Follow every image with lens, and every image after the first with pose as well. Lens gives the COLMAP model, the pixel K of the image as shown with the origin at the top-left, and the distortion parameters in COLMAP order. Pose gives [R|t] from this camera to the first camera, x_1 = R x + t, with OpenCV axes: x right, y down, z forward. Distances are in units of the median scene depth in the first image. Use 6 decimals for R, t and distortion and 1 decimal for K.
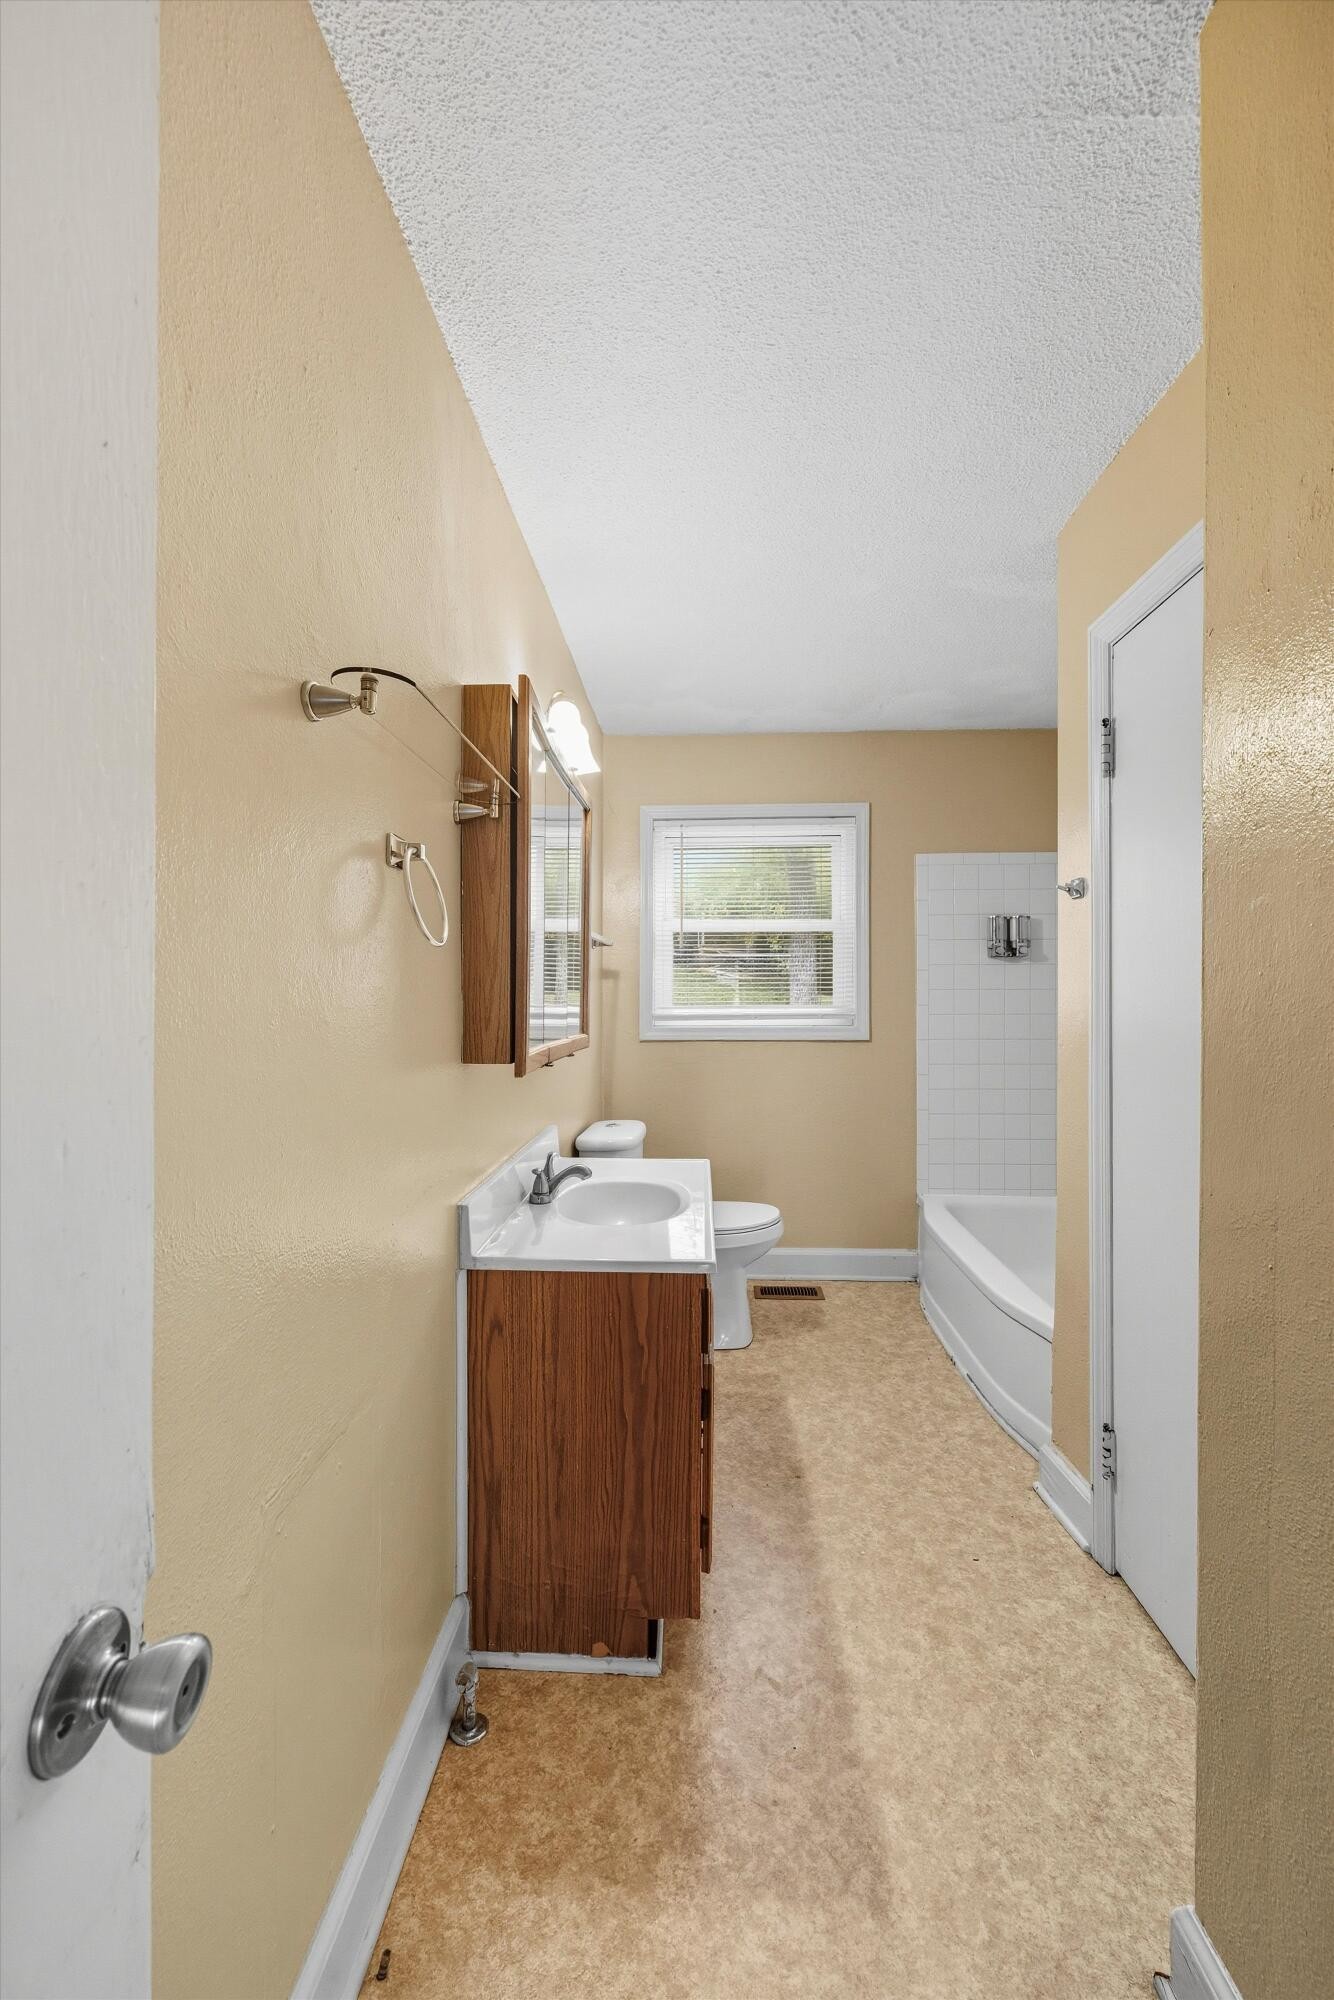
lens RADIAL K [[774.8, 0, 688.8], [0, 774.8, 1008.3], [0, 0, 1]] dist [-0.000402, 0.000057]
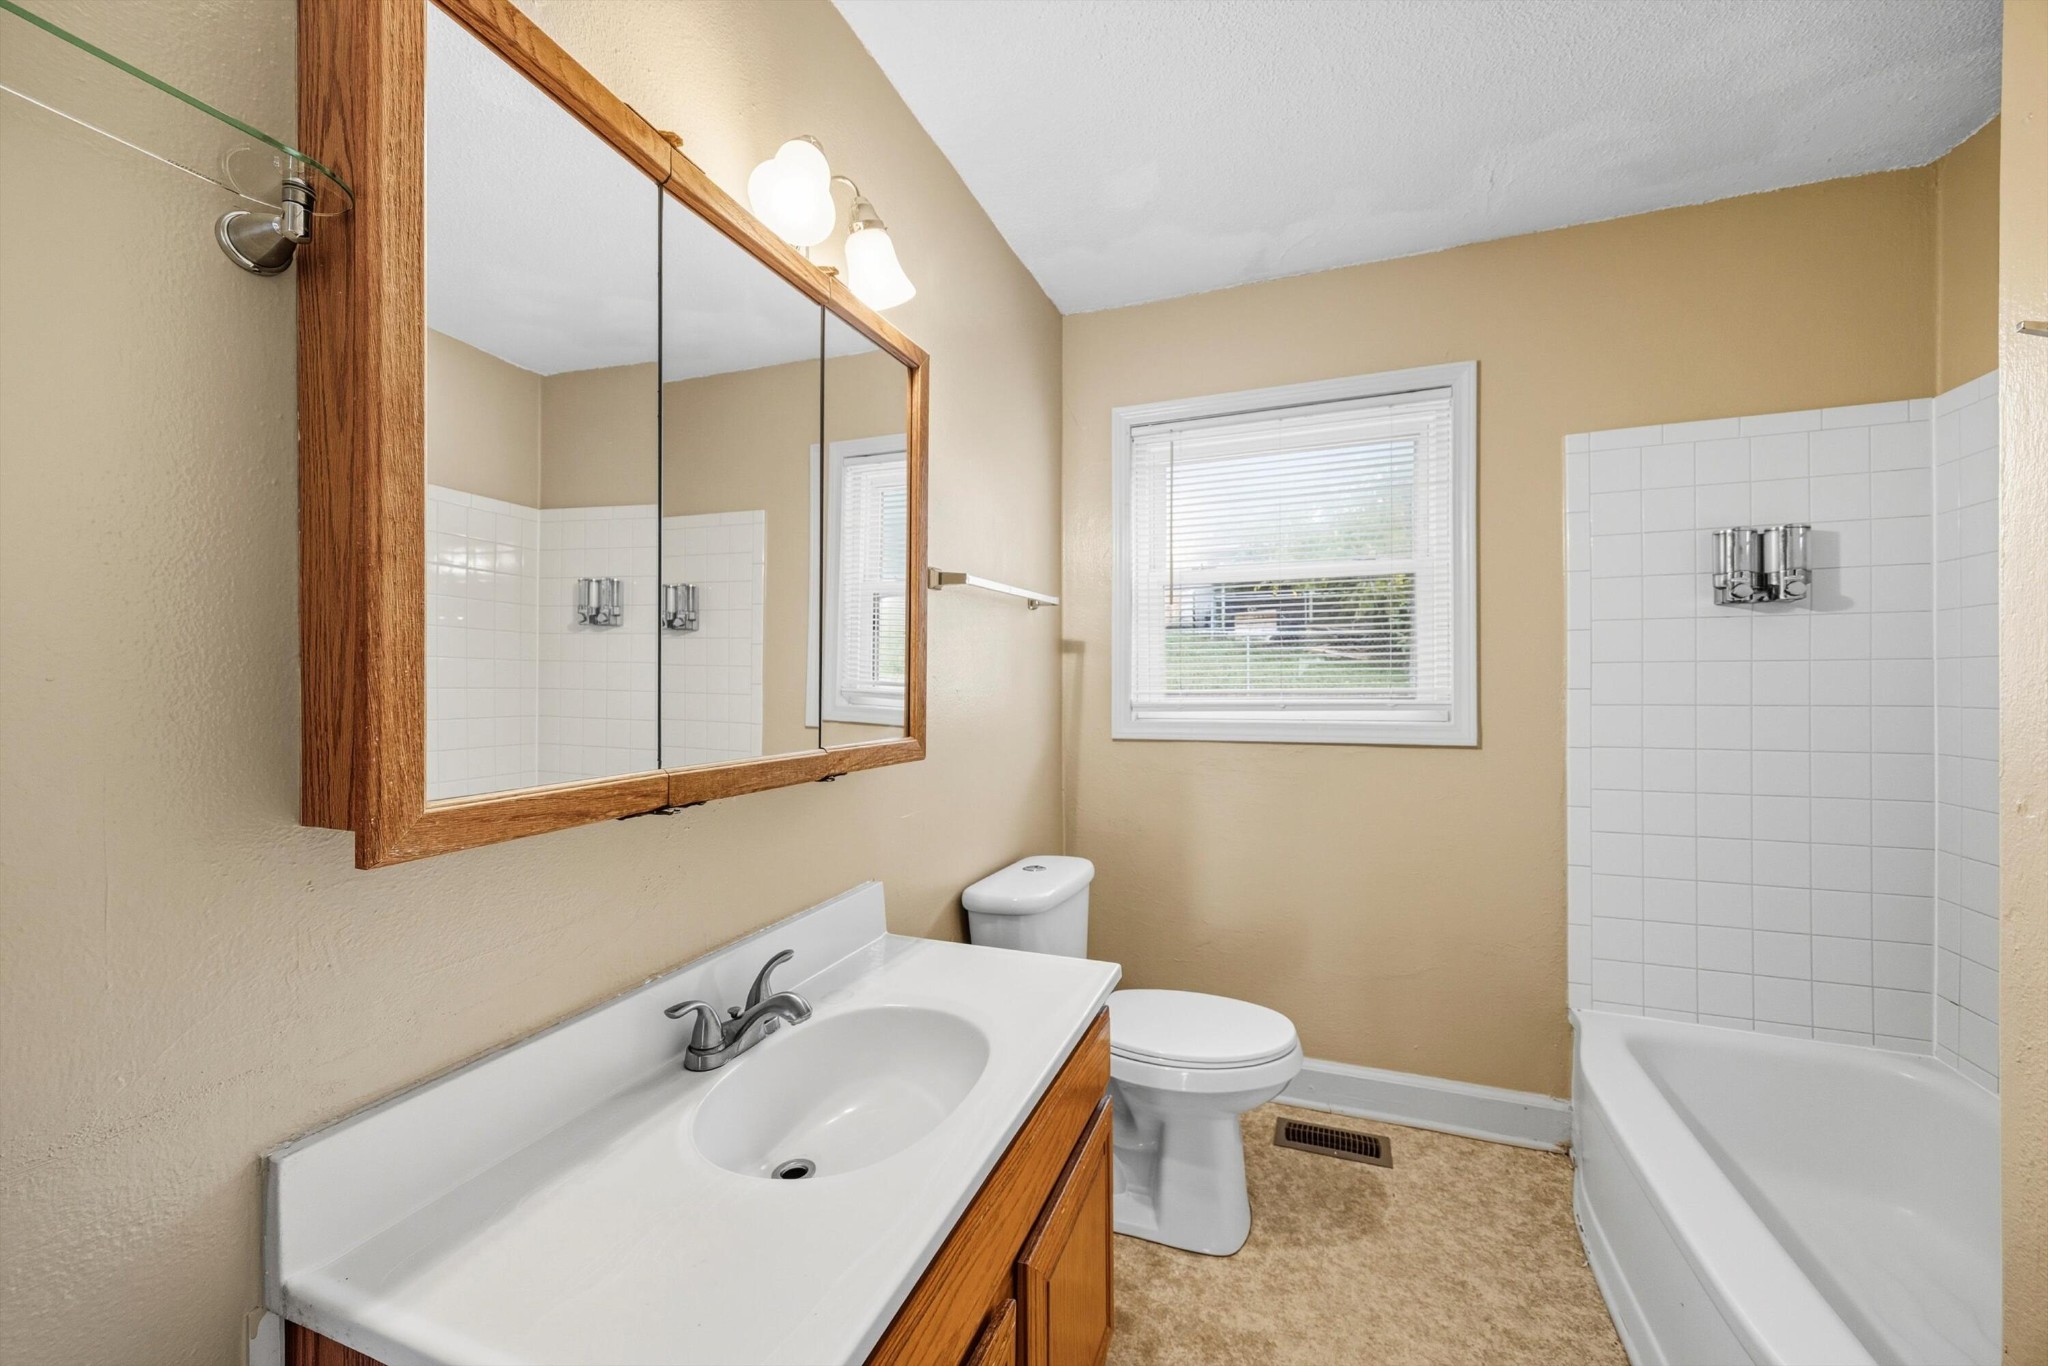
lens RADIAL K [[793.4, 0, 1022.2], [0, 793.4, 688.1], [0, 0, 1]] dist [-0.000402, 0.000057]
pose [[0.944848, -0.000007, -0.327509, 0.101254], [-0.001231, 0.999993, -0.003573, -0.002306], [0.327506, 0.003779, 0.944841, 0.297709]]
